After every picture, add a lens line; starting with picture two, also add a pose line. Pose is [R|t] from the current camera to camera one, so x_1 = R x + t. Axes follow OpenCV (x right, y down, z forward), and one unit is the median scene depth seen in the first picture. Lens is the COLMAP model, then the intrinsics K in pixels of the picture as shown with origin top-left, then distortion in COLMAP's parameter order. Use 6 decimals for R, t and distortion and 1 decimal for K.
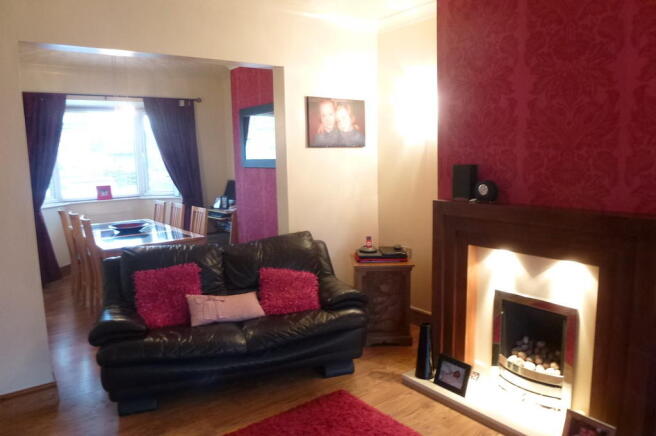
lens RADIAL K [[470.9, 0, 328.0], [0, 470.9, 218.0], [0, 0, 1]] dist [-0.066446, 0.000197]
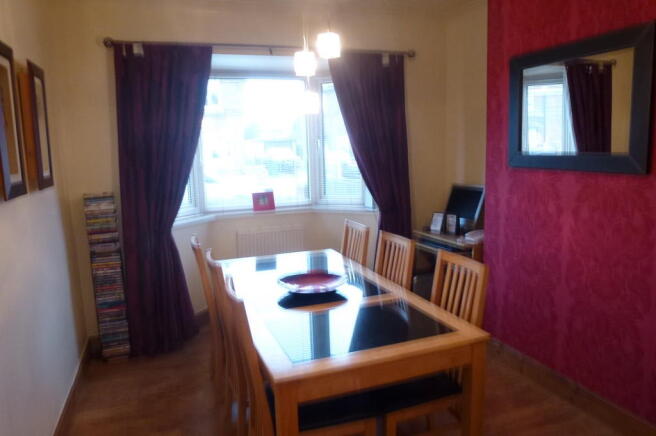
lens RADIAL K [[470.9, 0, 328.0], [0, 470.9, 218.0], [0, 0, 1]] dist [-0.066446, 0.000197]
pose [[0.956926, 0.040269, -0.287525, -0.200663], [-0.033349, 0.999025, 0.028928, -0.052274], [0.288409, -0.018093, 0.957336, 0.382699]]
